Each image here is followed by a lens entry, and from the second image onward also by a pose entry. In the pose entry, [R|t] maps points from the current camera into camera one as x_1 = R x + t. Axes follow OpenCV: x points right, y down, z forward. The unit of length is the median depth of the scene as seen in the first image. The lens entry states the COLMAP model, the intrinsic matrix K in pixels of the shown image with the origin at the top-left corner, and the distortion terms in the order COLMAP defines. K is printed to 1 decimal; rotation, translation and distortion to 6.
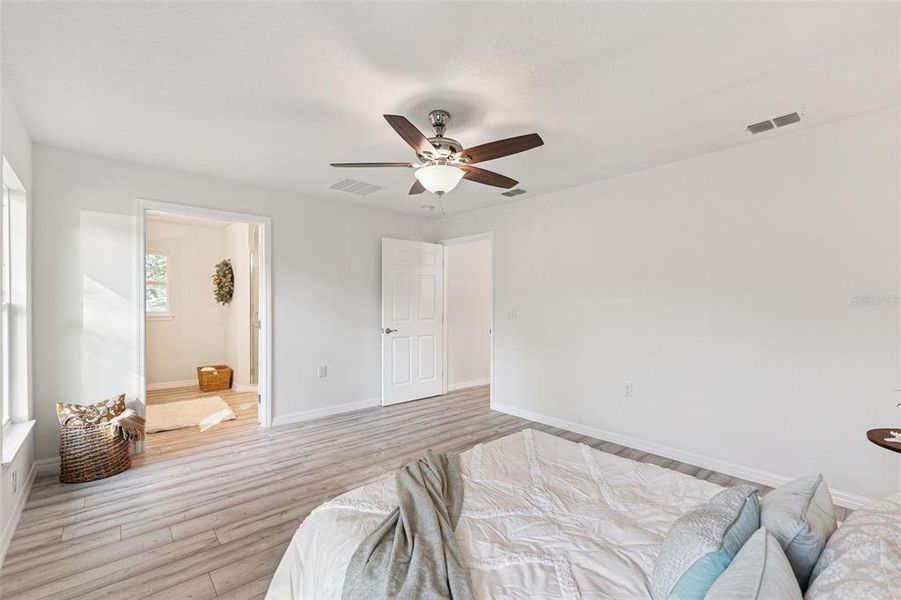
lens RADIAL K [[381.4, 0, 449.8], [0, 381.4, 297.2], [0, 0, 1]] dist [0.002791, -0.000357]
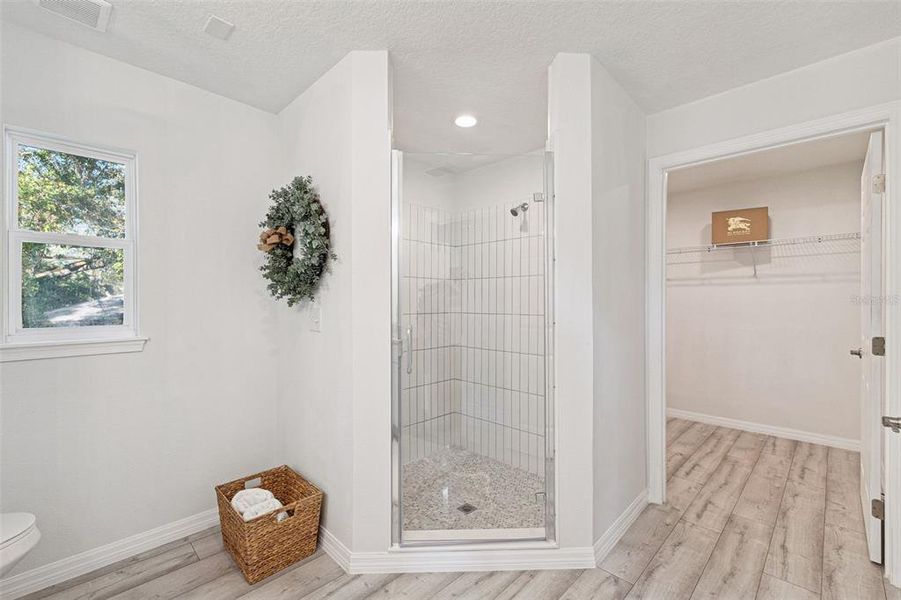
lens RADIAL K [[381.4, 0, 451.6], [0, 381.4, 299.5], [0, 0, 1]] dist [0.002791, -0.000357]
pose [[0.998848, 0.000835, 0.047971, -0.468821], [-0.000806, 0.999999, -0.000617, 0.014705], [-0.047972, 0.000577, 0.998849, 0.646639]]
